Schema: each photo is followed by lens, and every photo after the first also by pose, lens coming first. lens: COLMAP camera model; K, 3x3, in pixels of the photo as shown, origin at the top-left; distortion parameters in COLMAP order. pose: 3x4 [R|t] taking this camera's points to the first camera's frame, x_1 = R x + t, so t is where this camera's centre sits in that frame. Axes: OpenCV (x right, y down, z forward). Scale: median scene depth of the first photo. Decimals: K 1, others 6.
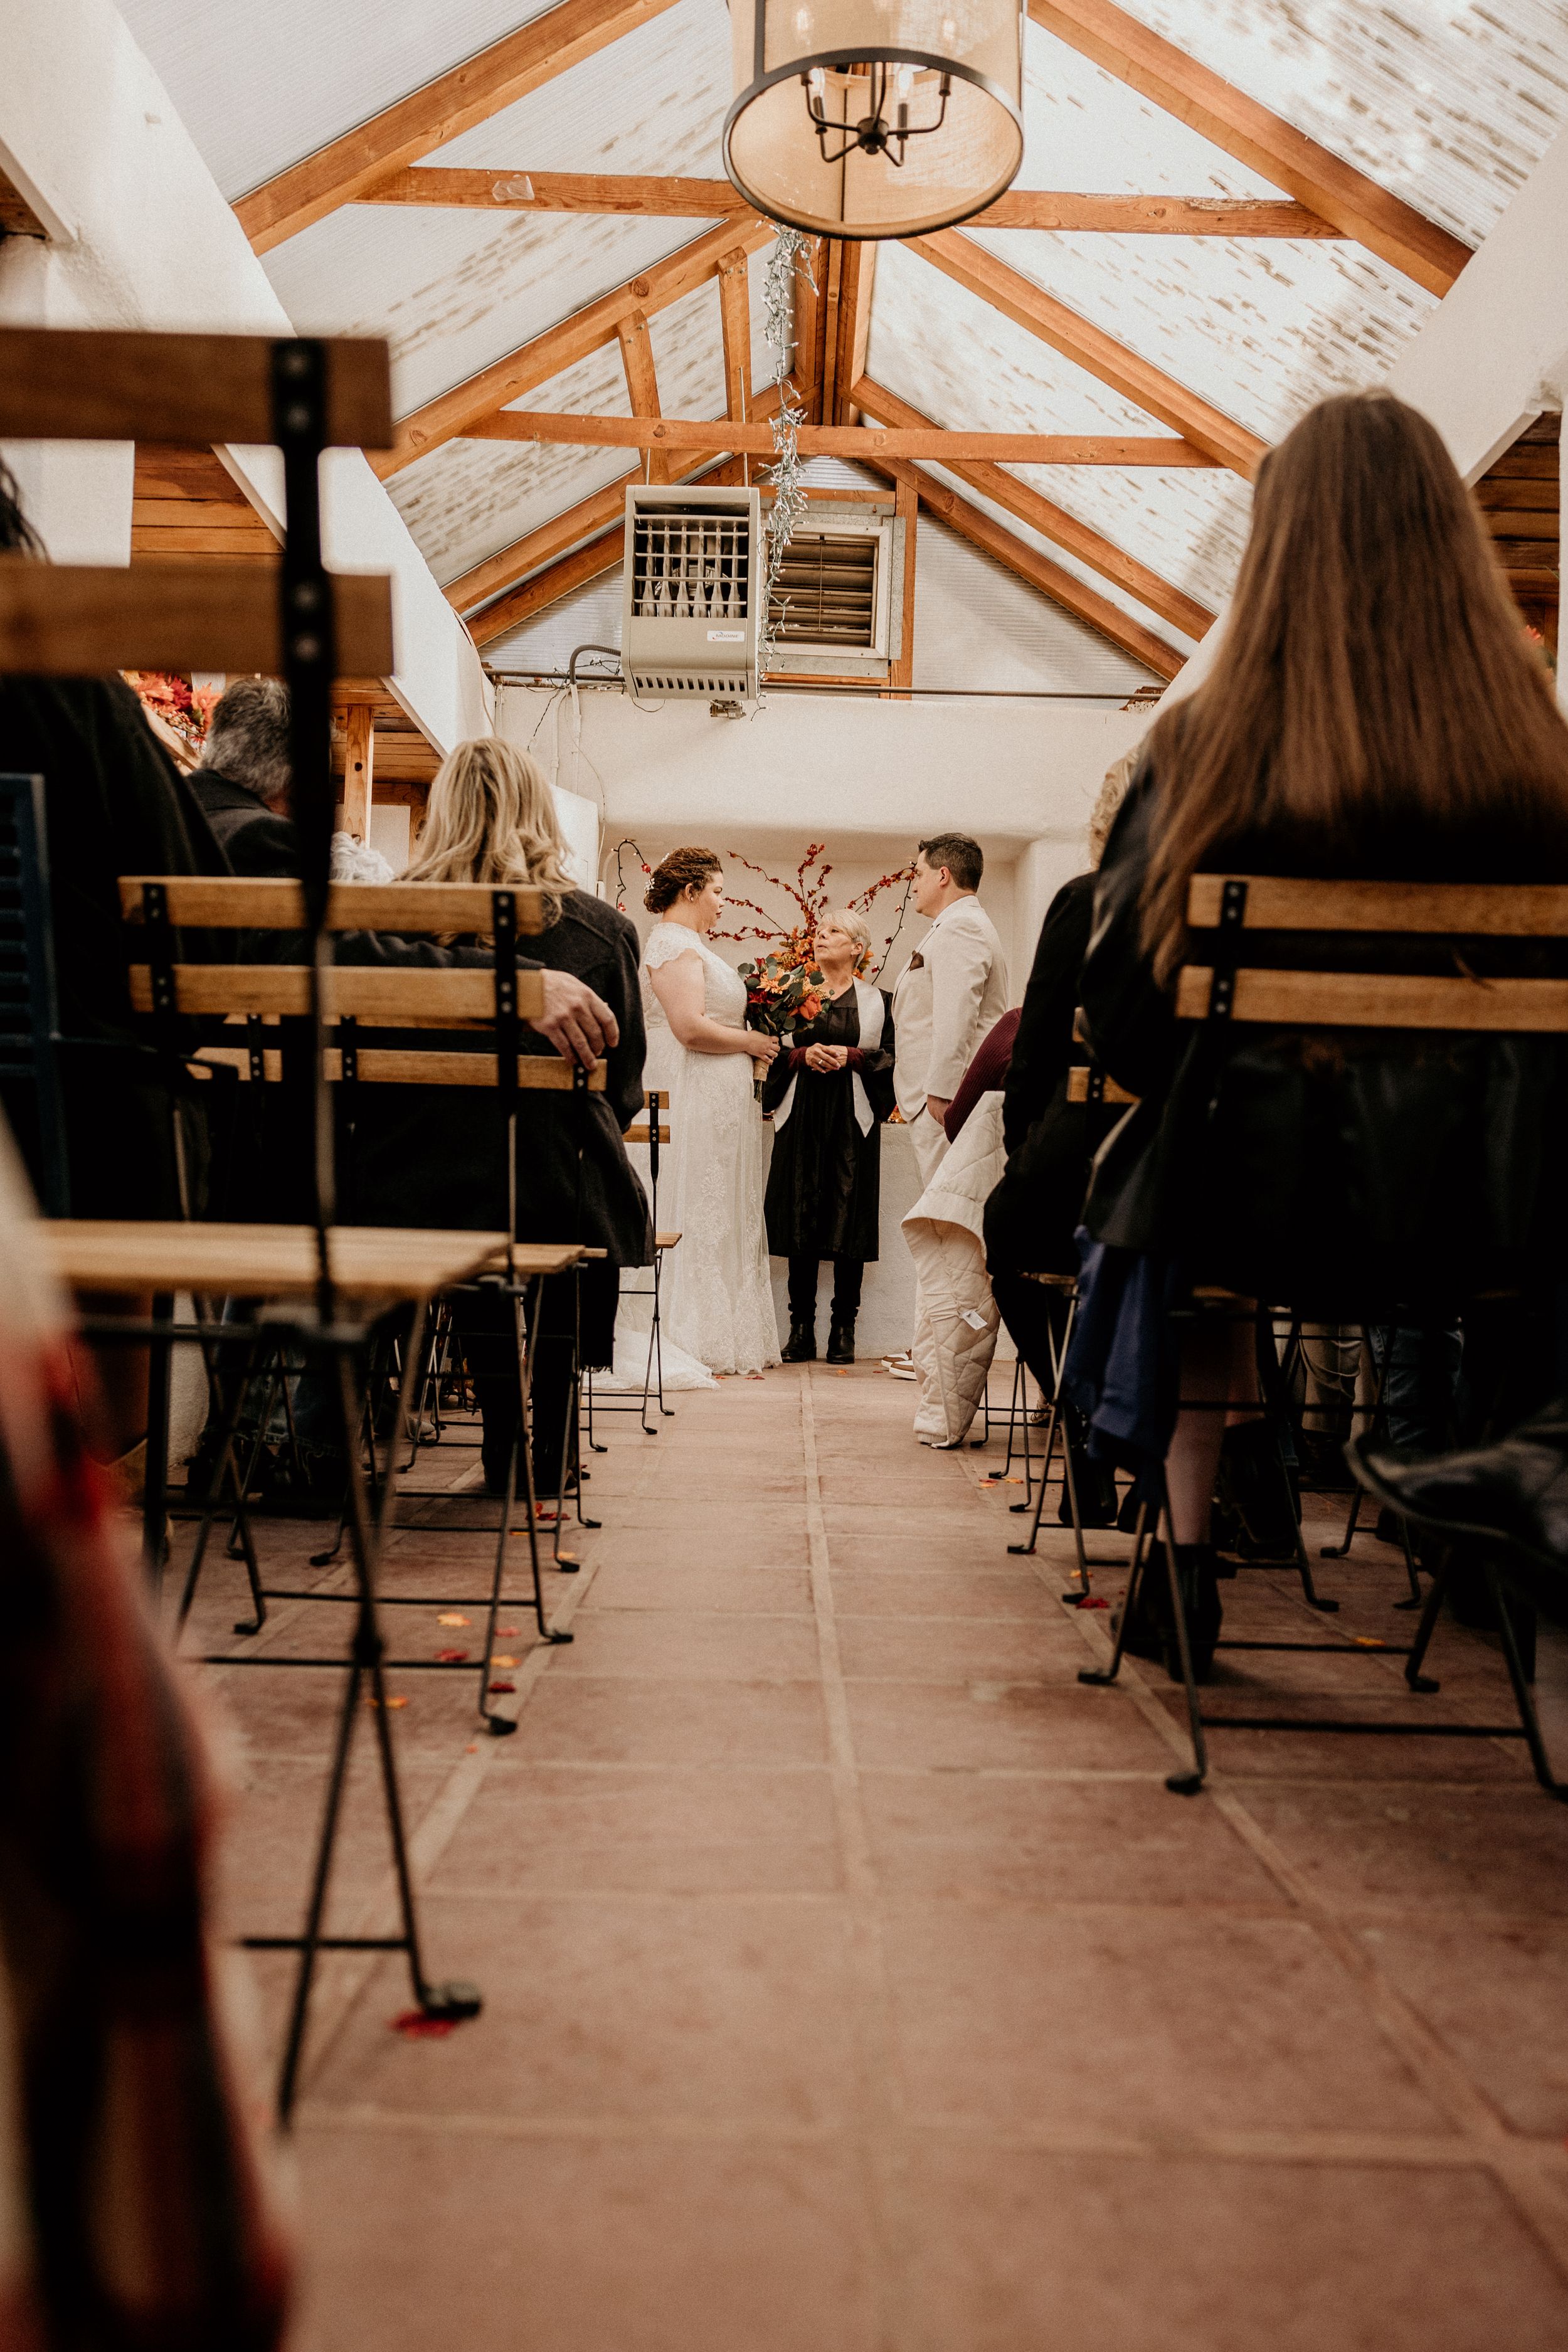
lens RADIAL K [[1757.6, 0, 784.0], [0, 1757.6, 1176.0], [0, 0, 1]] dist [0.003359, 0.006270]
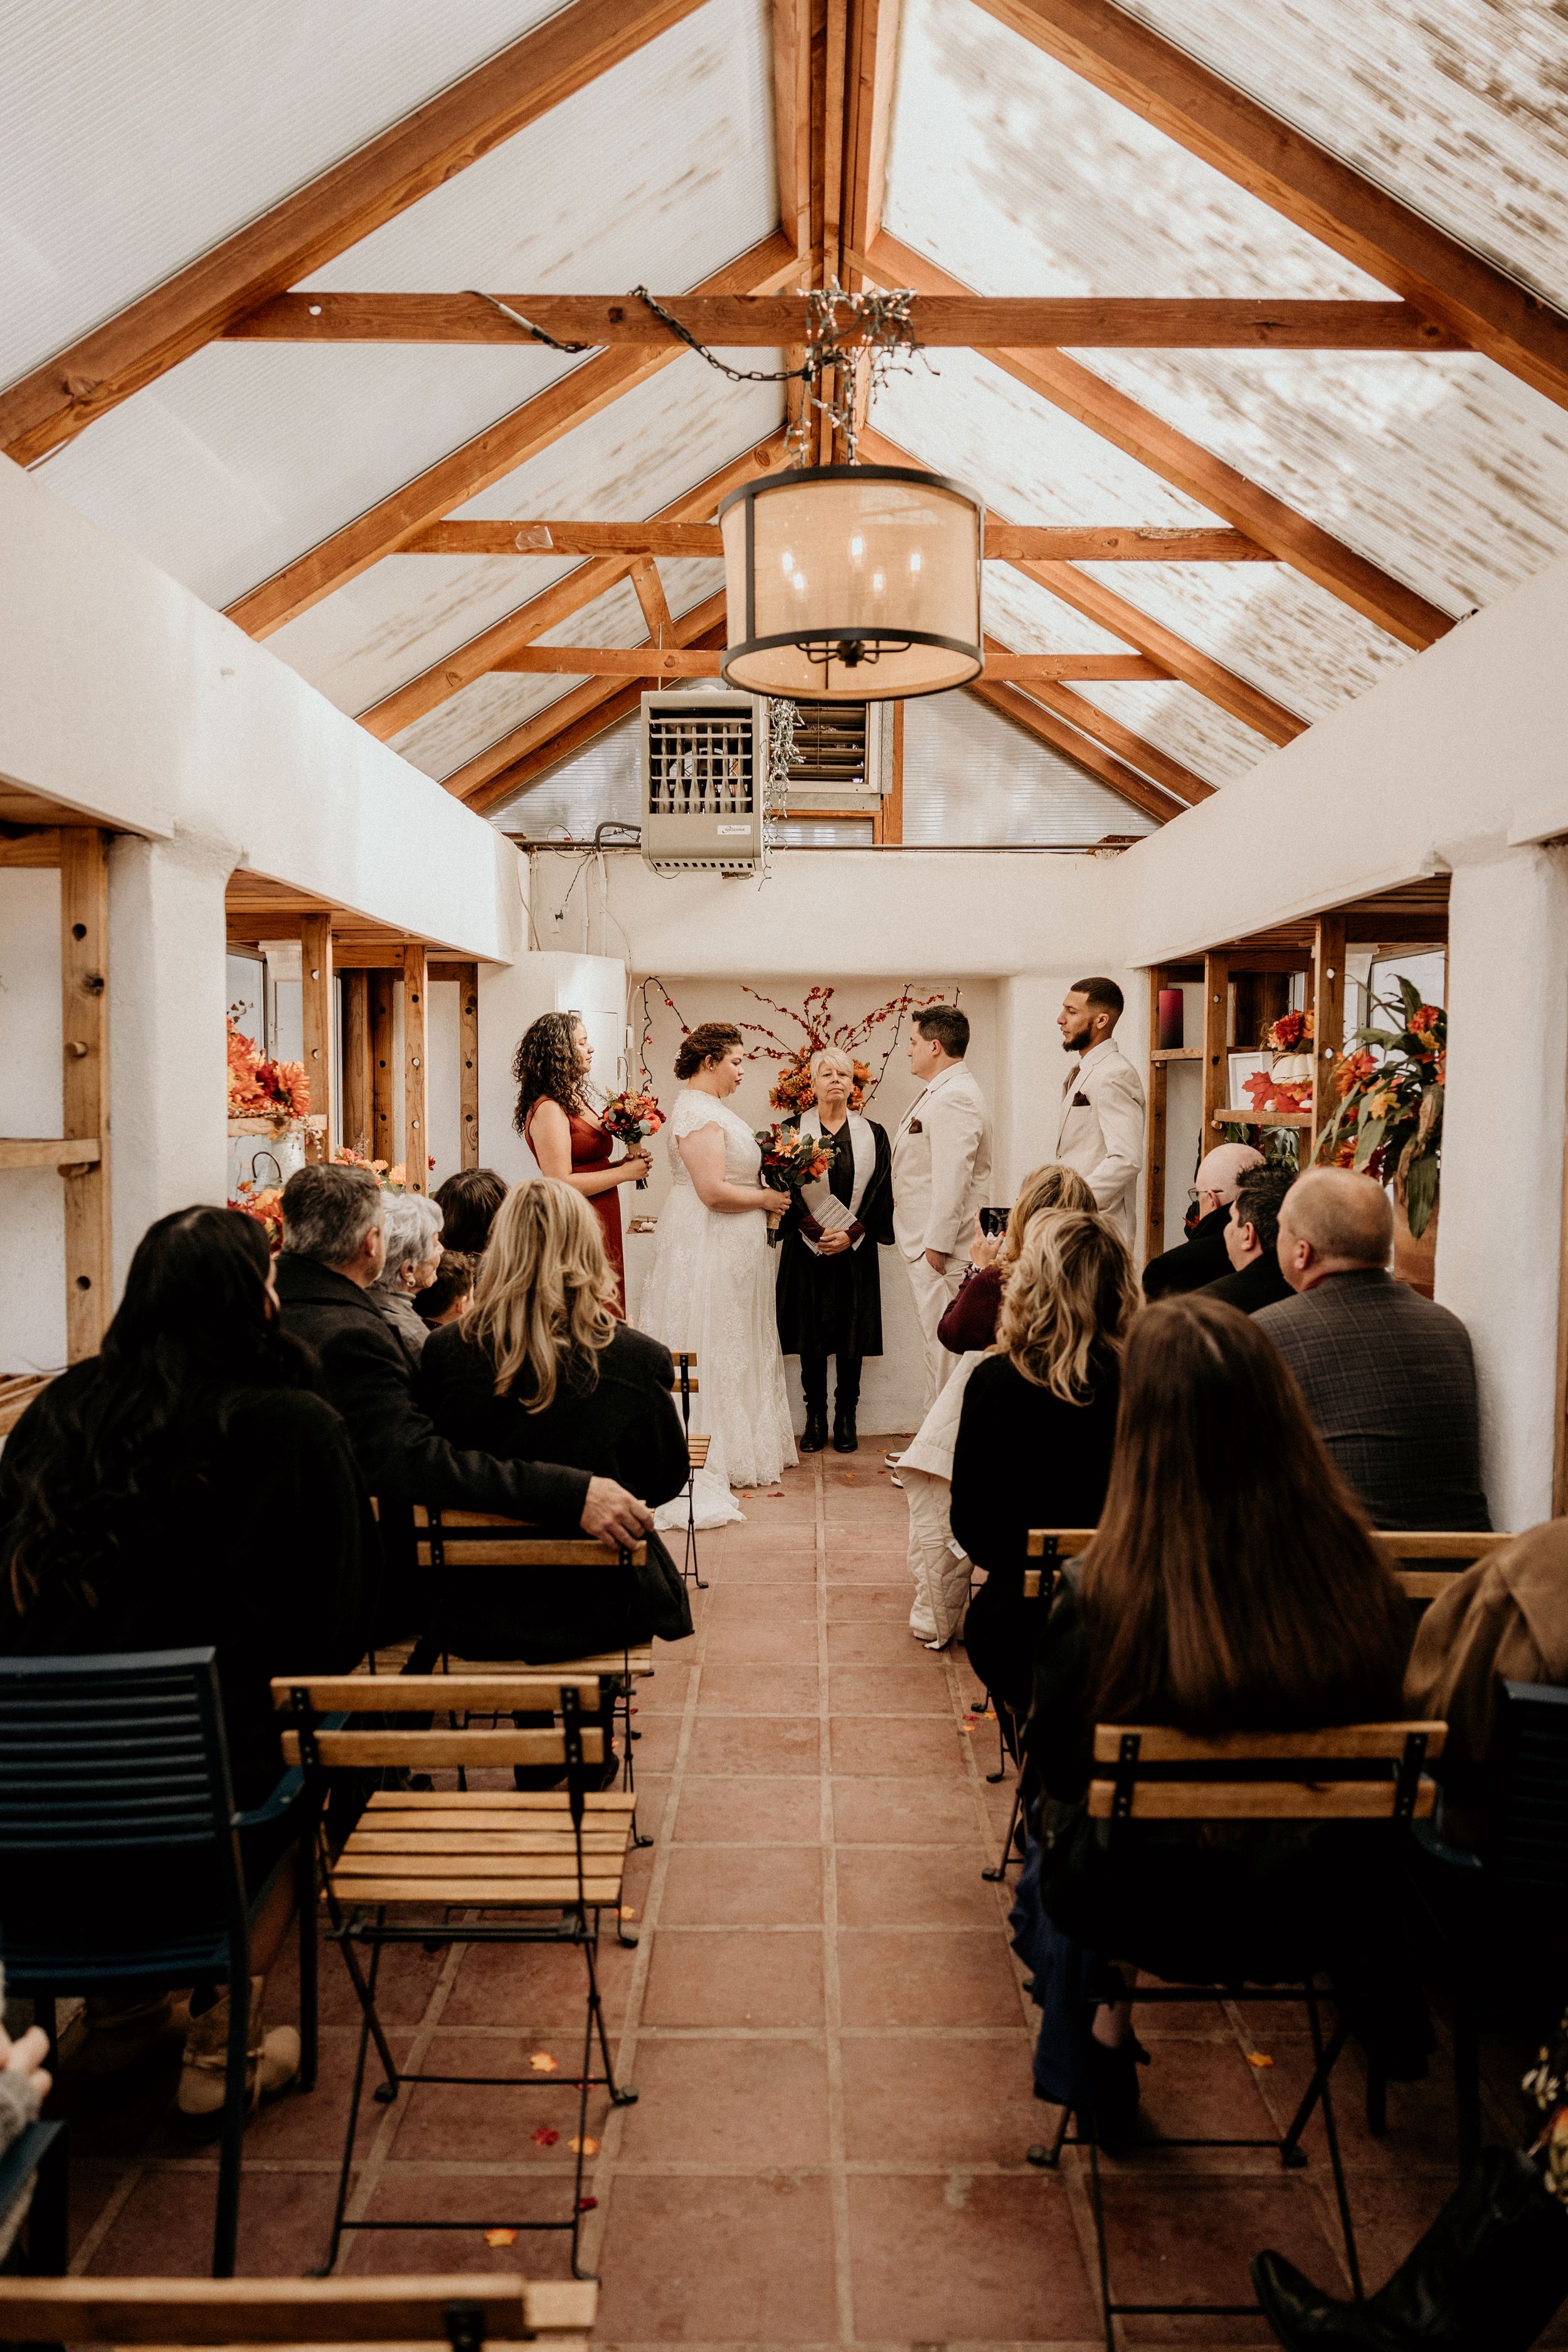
lens RADIAL K [[1603.5, 0, 784.0], [0, 1603.5, 1176.0], [0, 0, 1]] dist [0.008831, -0.001419]
pose [[0.999656, -0.023249, -0.012155, 0.008269], [0.024278, 0.995386, 0.092826, -0.247091], [0.009940, -0.093089, 0.995608, -0.053002]]
